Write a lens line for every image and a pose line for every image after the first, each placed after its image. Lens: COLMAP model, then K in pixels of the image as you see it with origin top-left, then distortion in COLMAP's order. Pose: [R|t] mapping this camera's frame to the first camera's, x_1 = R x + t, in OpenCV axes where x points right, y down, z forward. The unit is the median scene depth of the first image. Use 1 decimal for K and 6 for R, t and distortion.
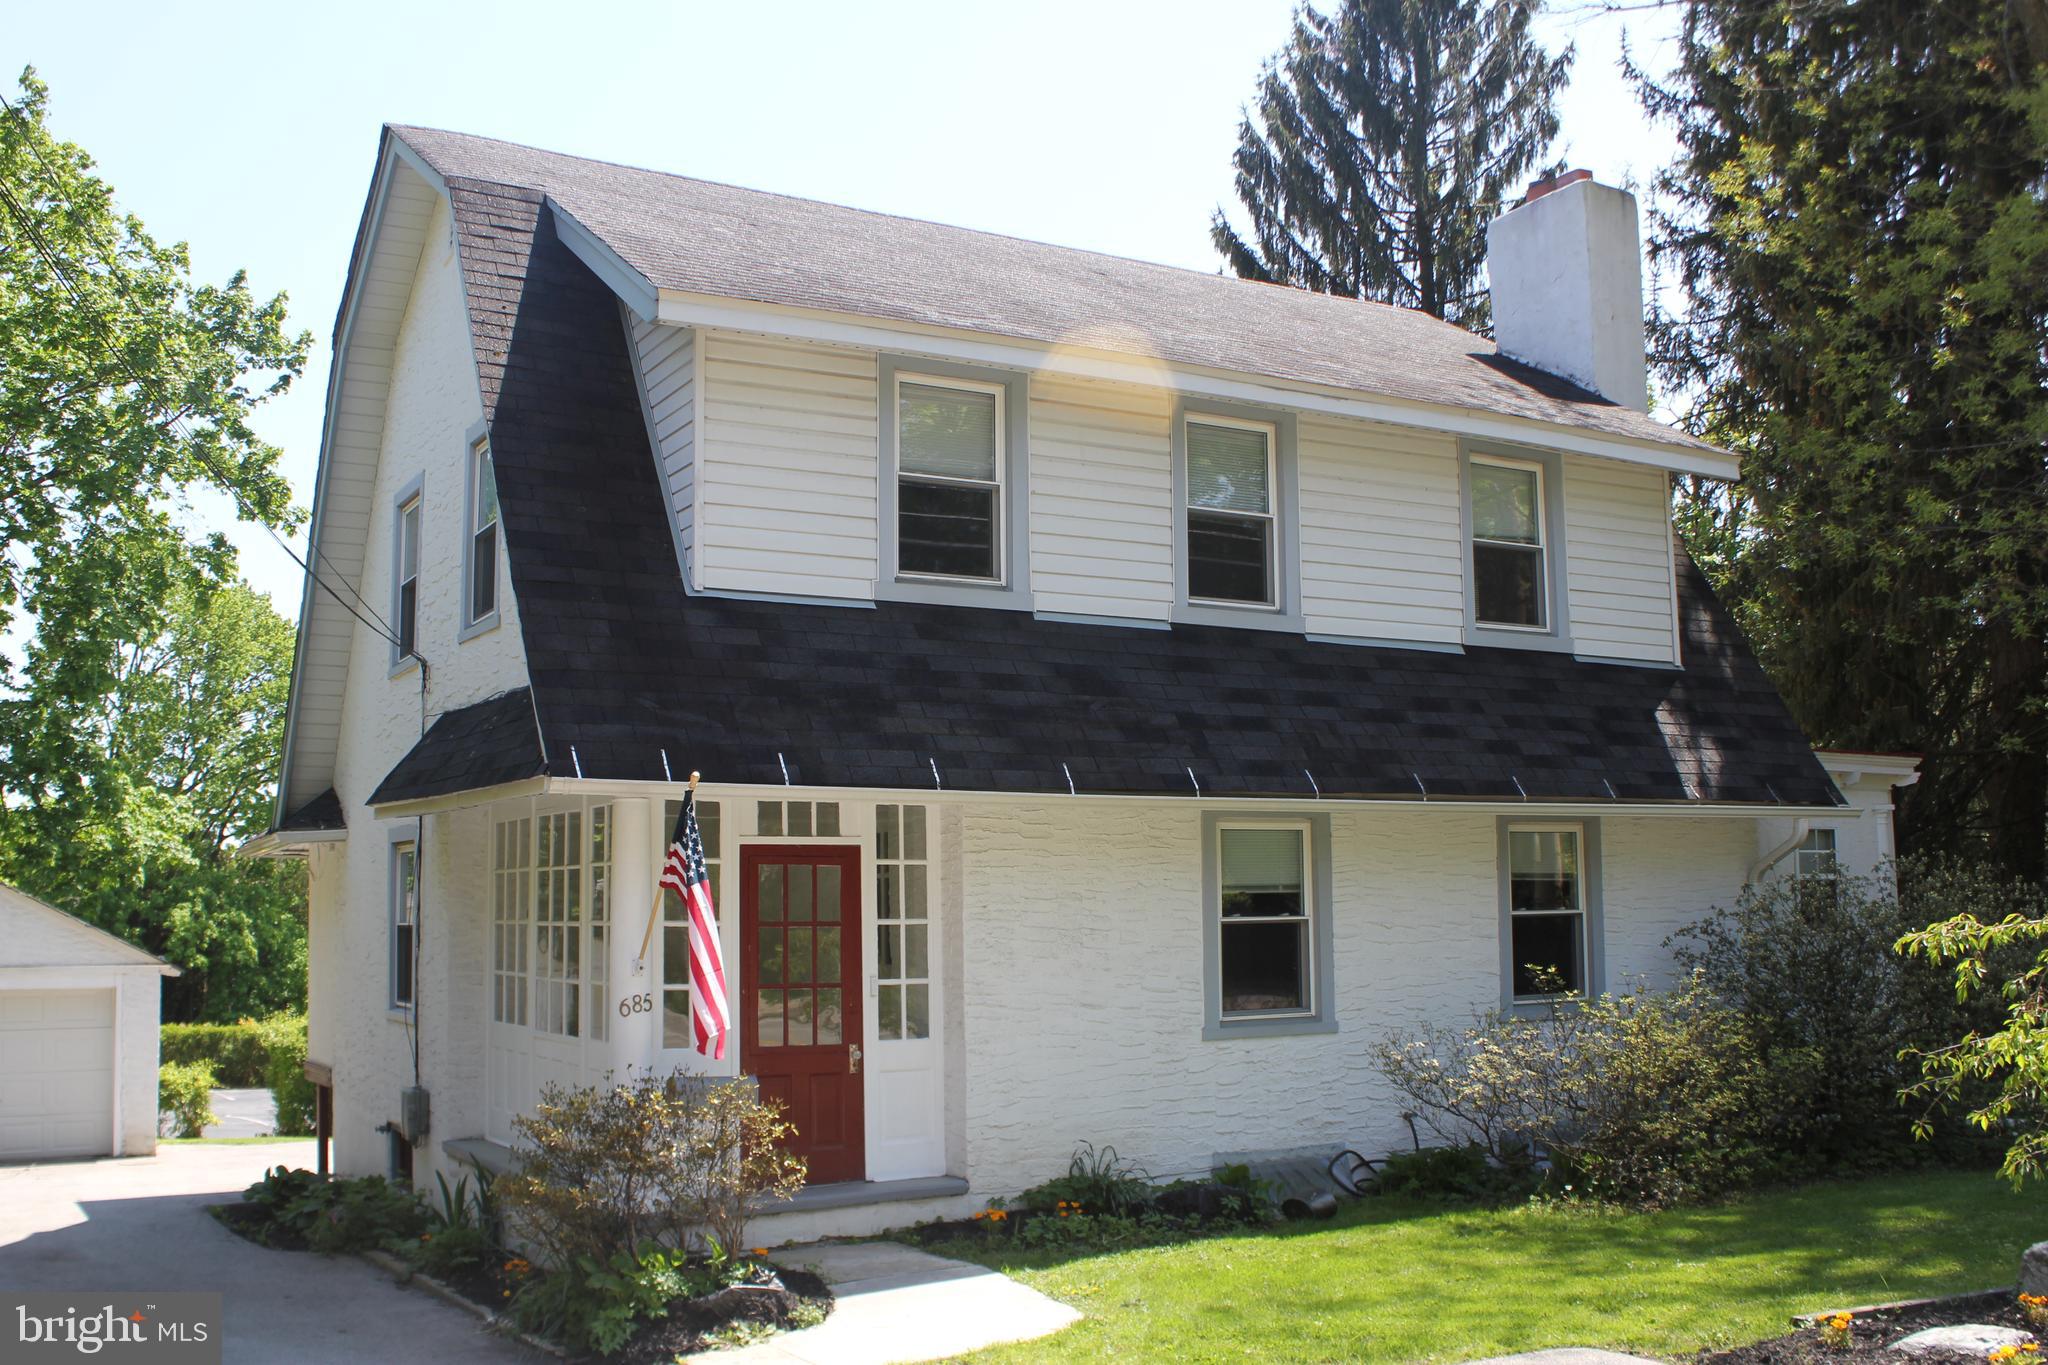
lens RADIAL K [[1911.1, 0, 1020.6], [0, 1911.1, 673.2], [0, 0, 1]] dist [-0.095445, 0.000000]
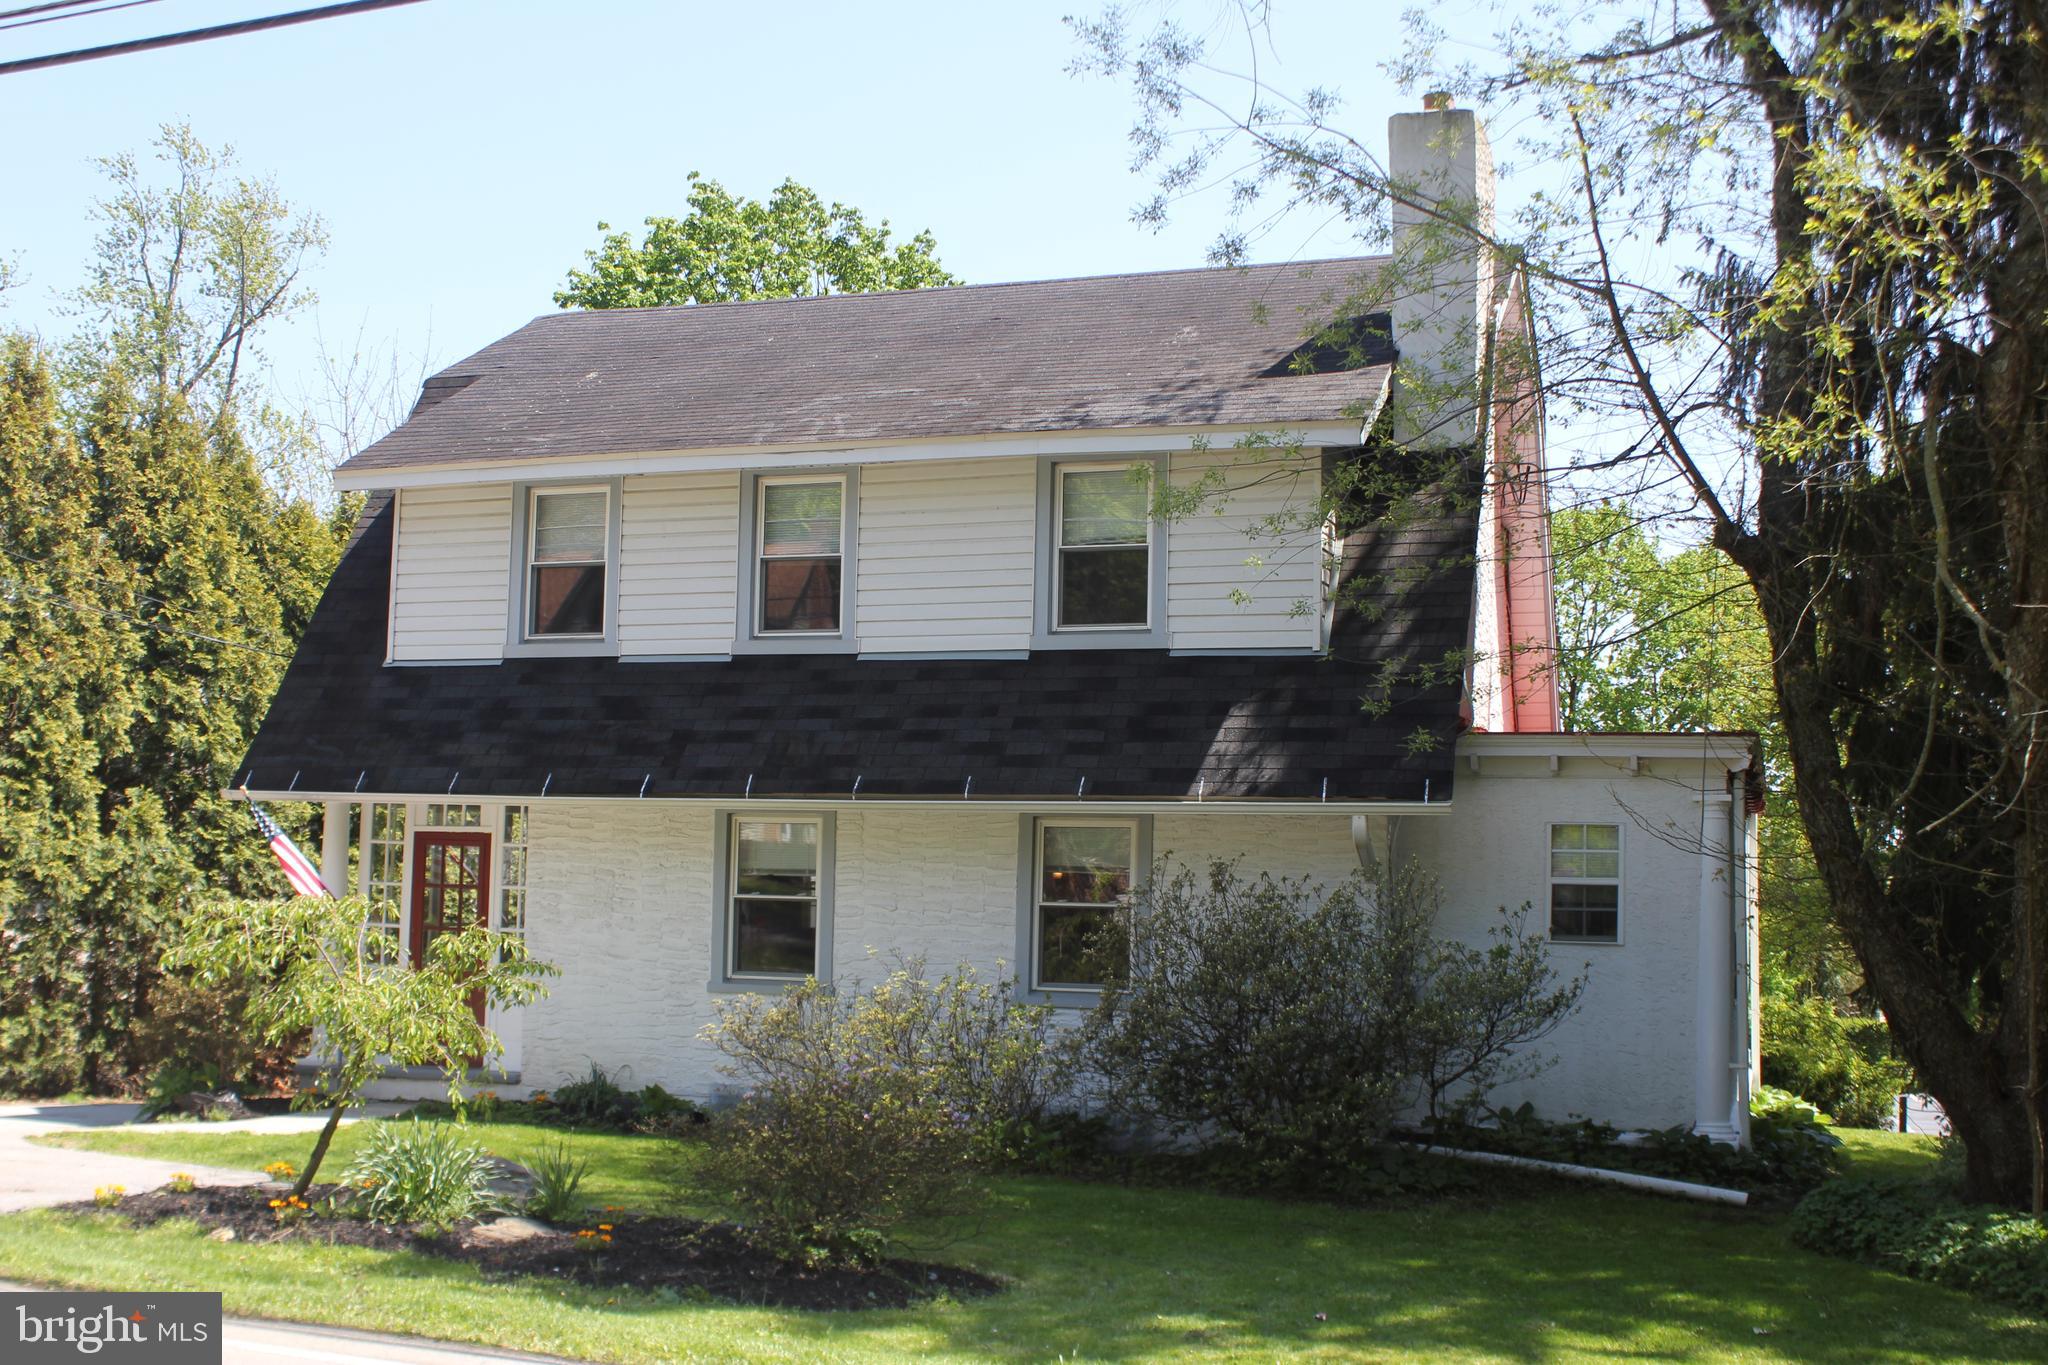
lens RADIAL K [[2254.9, 0, 1030.8], [0, 2254.9, 653.5], [0, 0, 1]] dist [-0.083815, 0.000000]
pose [[0.658430, -0.053029, -0.750772, 1.351197], [0.062156, 0.997939, -0.015976, 0.008129], [0.750071, -0.036146, 0.660369, 0.192277]]
